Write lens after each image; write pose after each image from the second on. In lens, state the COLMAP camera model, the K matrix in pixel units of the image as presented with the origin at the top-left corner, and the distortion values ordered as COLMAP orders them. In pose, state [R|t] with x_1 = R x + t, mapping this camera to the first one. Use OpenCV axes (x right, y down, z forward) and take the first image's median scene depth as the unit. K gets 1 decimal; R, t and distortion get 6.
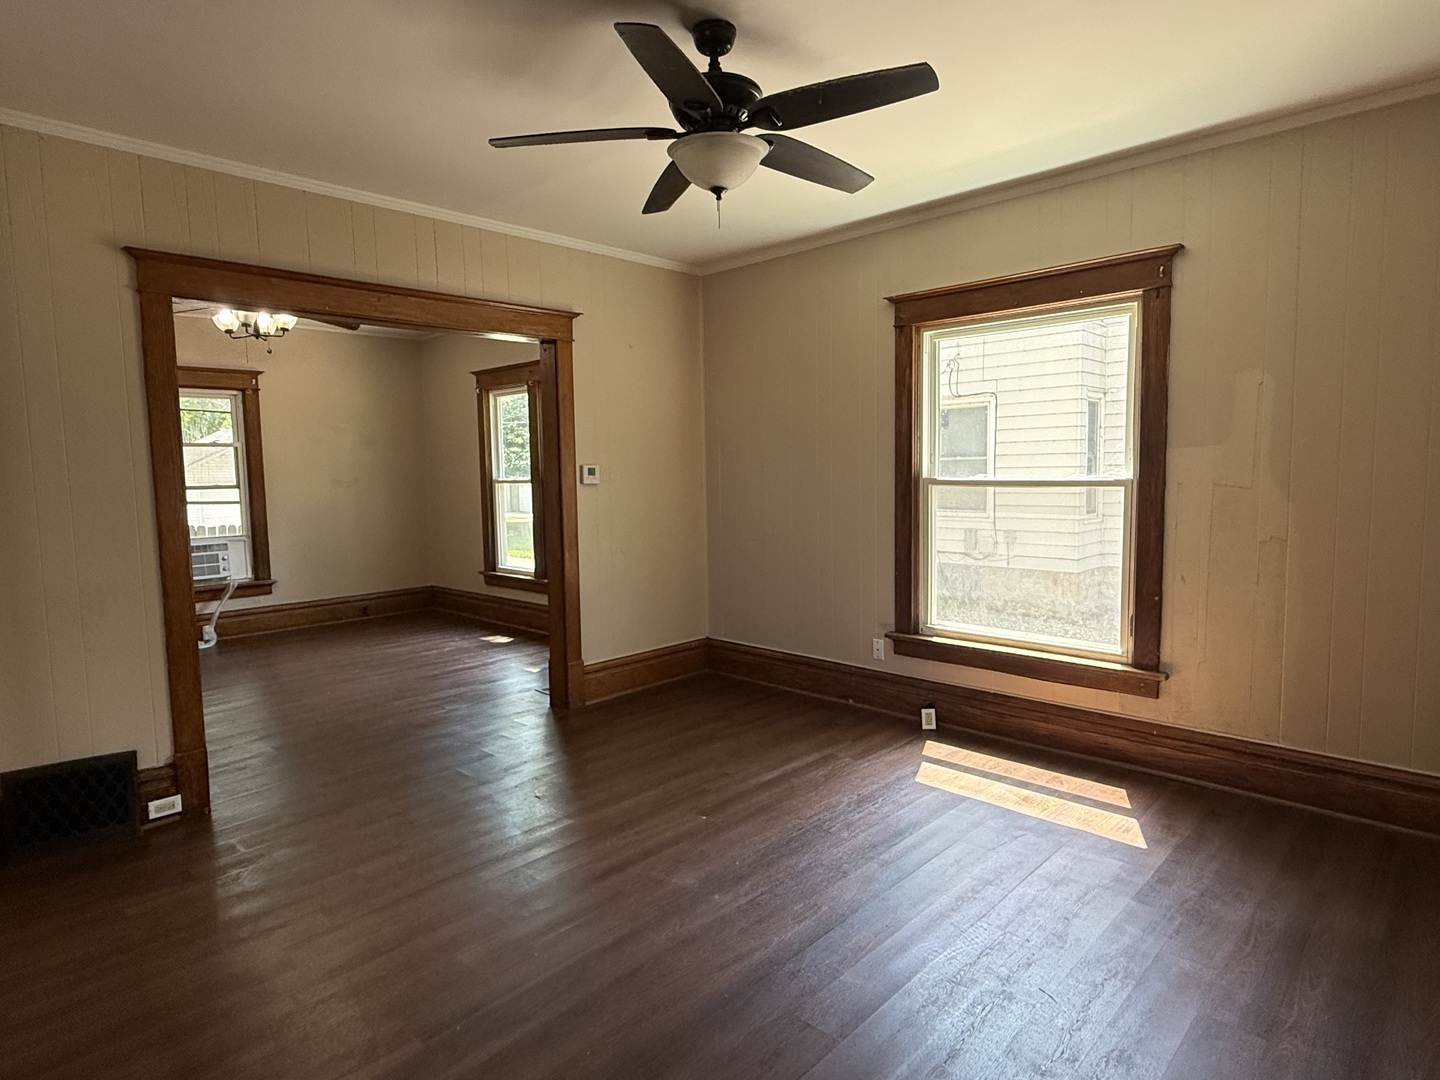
lens RADIAL K [[812.1, 0, 715.4], [0, 812.1, 537.3], [0, 0, 1]] dist [0.001265, 0.001276]
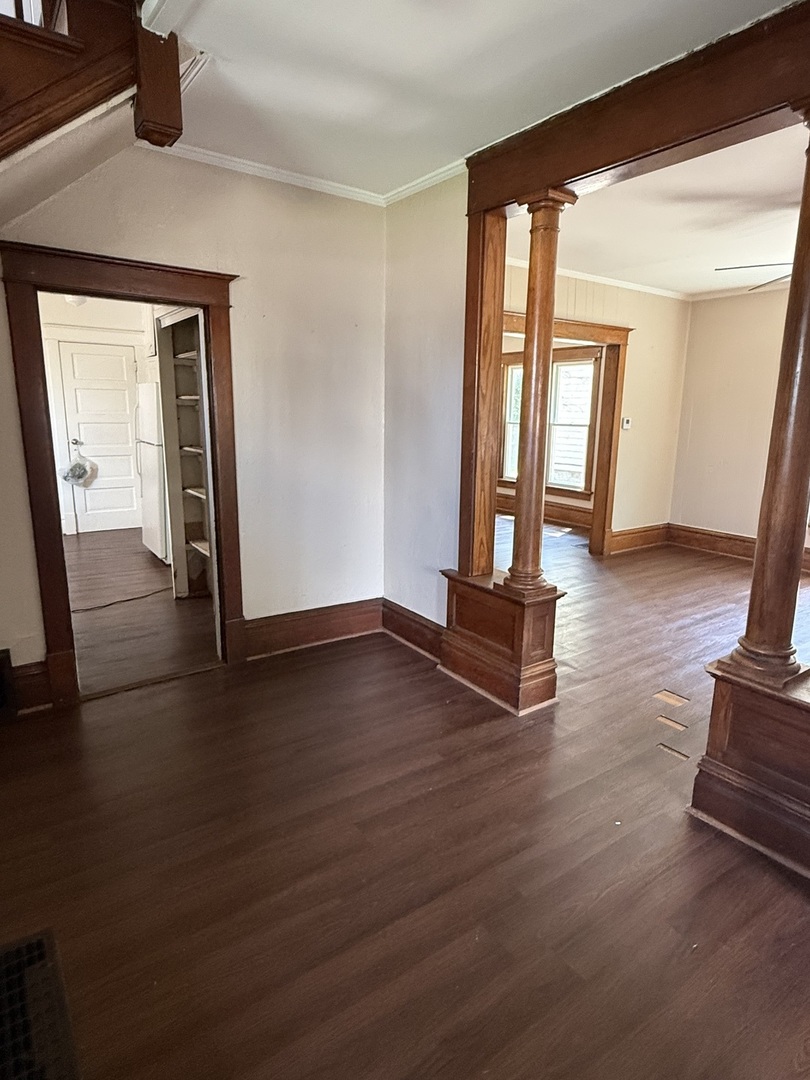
lens RADIAL K [[609.0, 0, 410.3], [0, 609.0, 537.1], [0, 0, 1]] dist [0.001265, 0.001276]
pose [[0.984320, 0.065405, -0.163816, -0.500618], [-0.045433, 0.991388, 0.122826, 0.033285], [0.170439, -0.113457, 0.978815, -0.510056]]
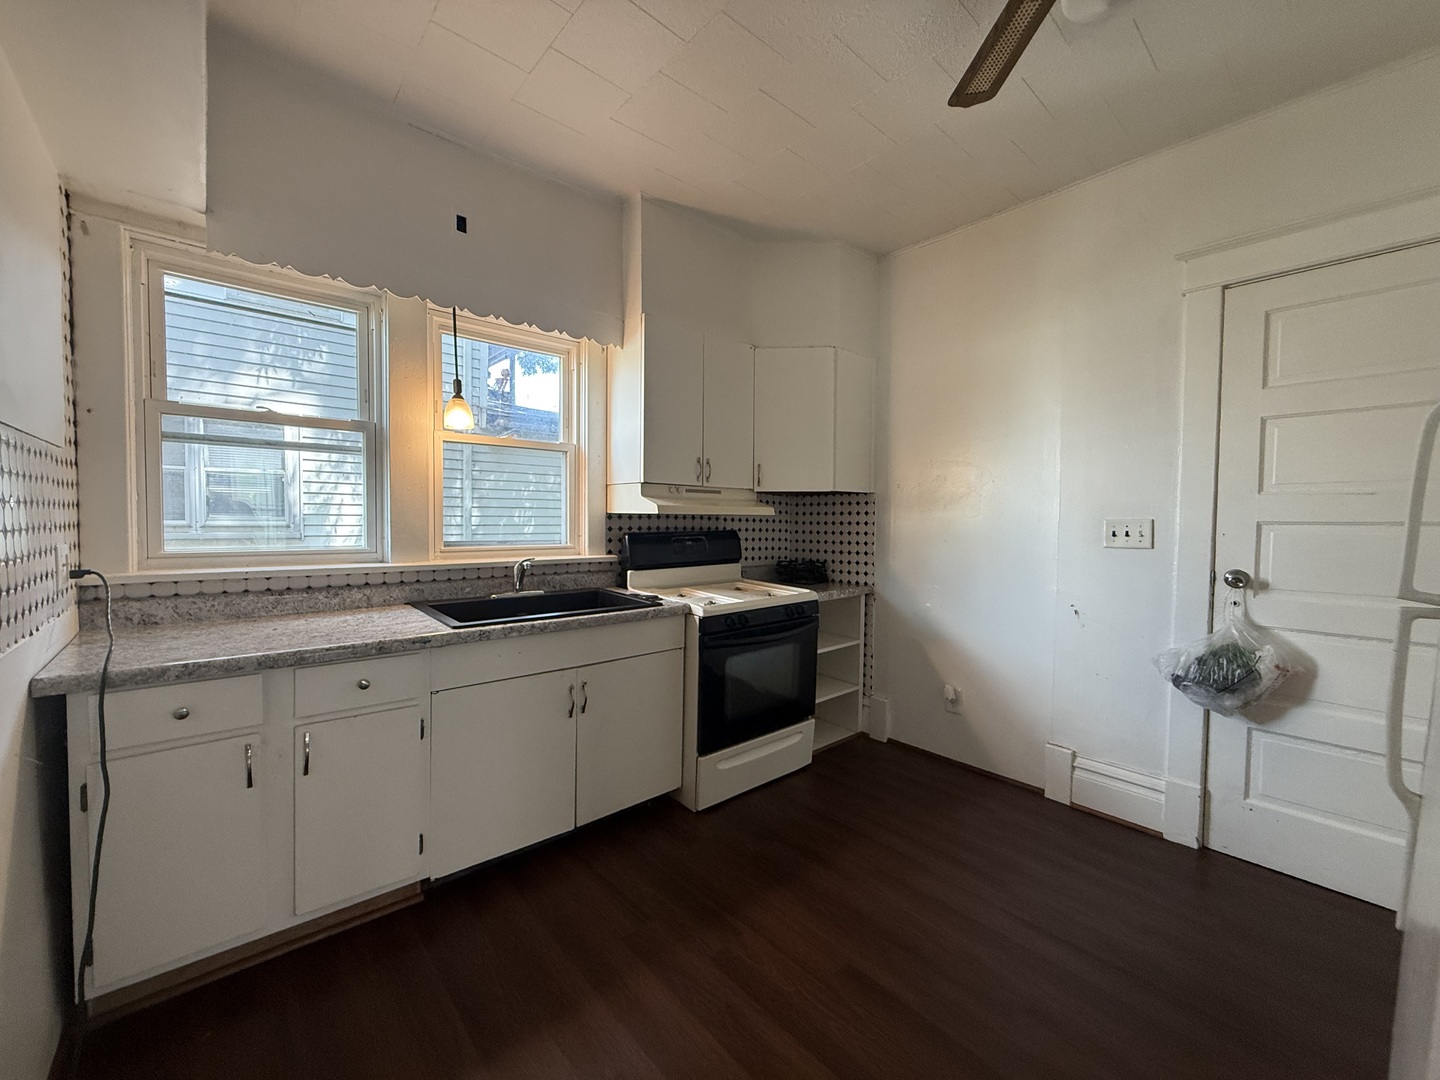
lens RADIAL K [[575.3, 0, 720.0], [0, 575.3, 540.0], [0, 0, 1]] dist [0.000038, -0.000007]
pose [[-0.070385, 0.048828, -0.996324, -1.245839], [-0.093706, 0.994061, 0.055337, -0.003432], [0.993109, 0.097256, -0.065392, 0.726223]]
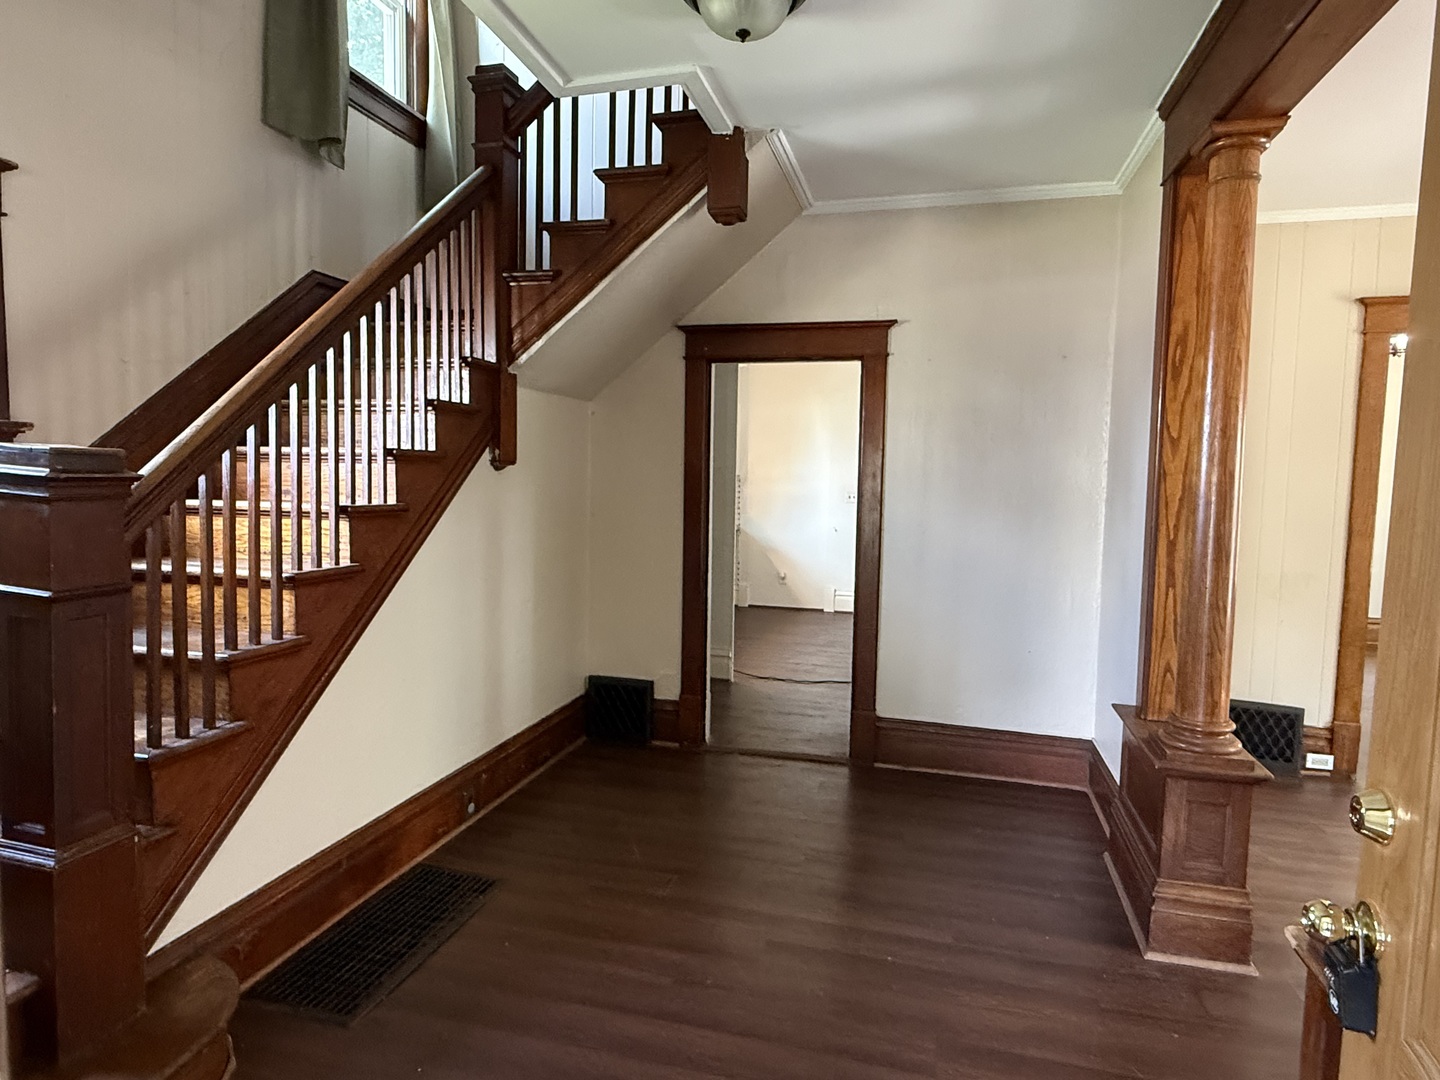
lens RADIAL K [[811.2, 0, 717.2], [0, 811.2, 544.6], [0, 0, 1]] dist [0.000848, 0.001215]
pose [[0.492343, 0.094560, -0.865250, -0.096903], [-0.098019, 0.993781, 0.052832, 0.033015], [0.864865, 0.058799, 0.498550, -0.351558]]
